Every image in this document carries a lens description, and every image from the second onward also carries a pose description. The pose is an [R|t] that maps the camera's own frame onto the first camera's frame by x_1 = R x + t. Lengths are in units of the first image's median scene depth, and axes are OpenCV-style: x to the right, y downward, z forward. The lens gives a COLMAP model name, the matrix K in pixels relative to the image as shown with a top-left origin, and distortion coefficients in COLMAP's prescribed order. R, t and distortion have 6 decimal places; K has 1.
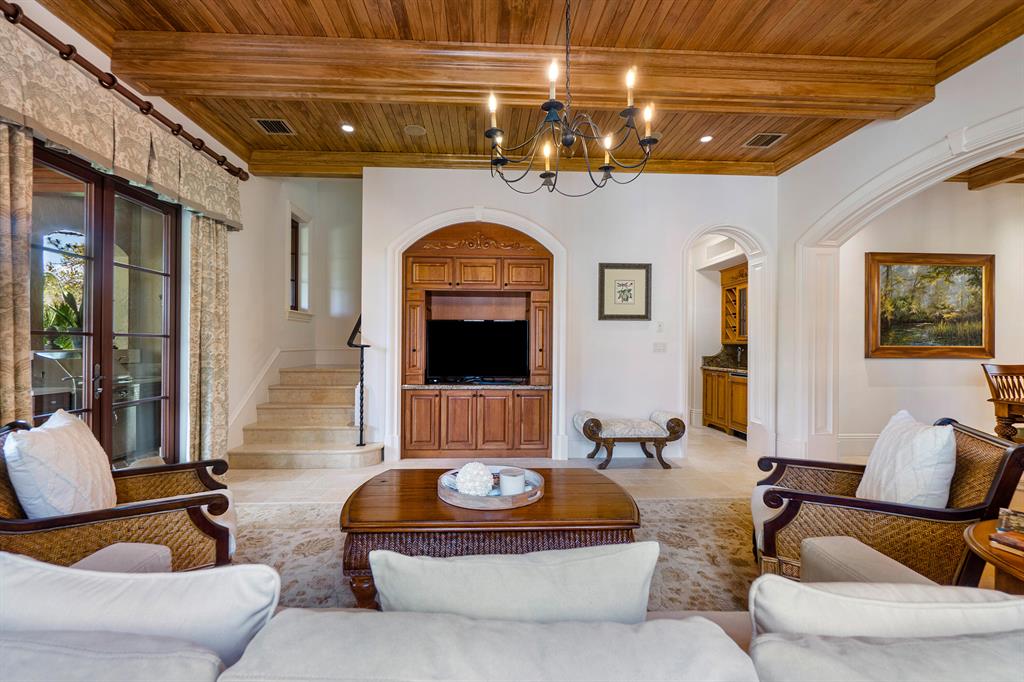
lens RADIAL K [[468.6, 0, 512.0], [0, 468.6, 341.0], [0, 0, 1]] dist [-0.001826, -0.000631]
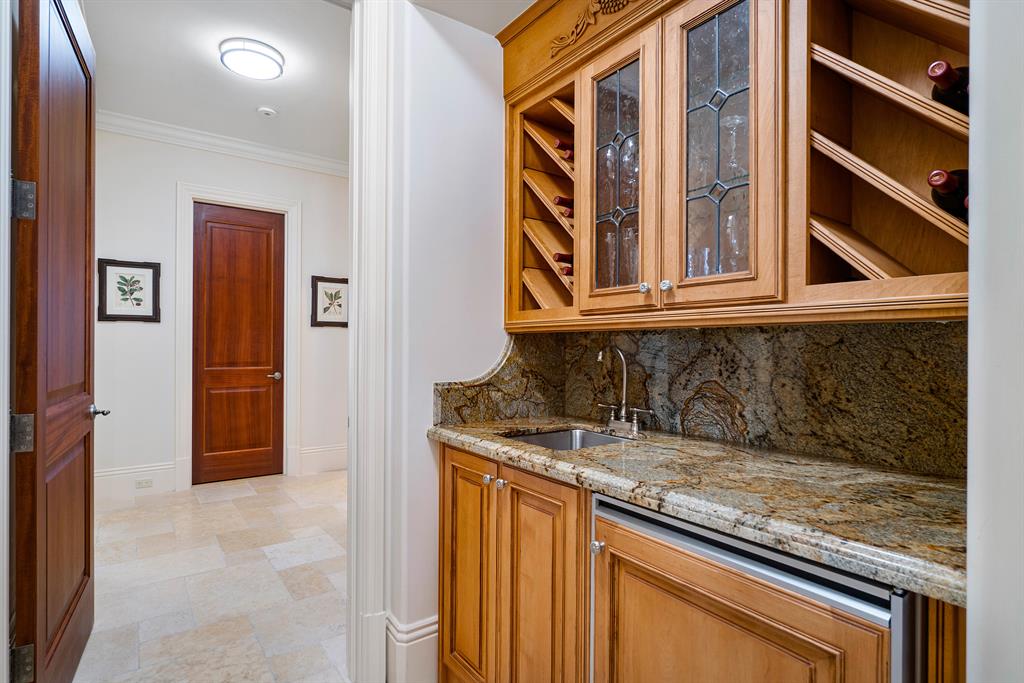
lens RADIAL K [[524.1, 0, 512.0], [0, 524.1, 341.5], [0, 0, 1]] dist [0.002007, 0.000127]
pose [[0.846432, -0.003615, 0.532485, 0.306227], [0.001934, 0.999991, 0.003715, 0.010628], [-0.532494, -0.002114, 0.846431, 0.773491]]
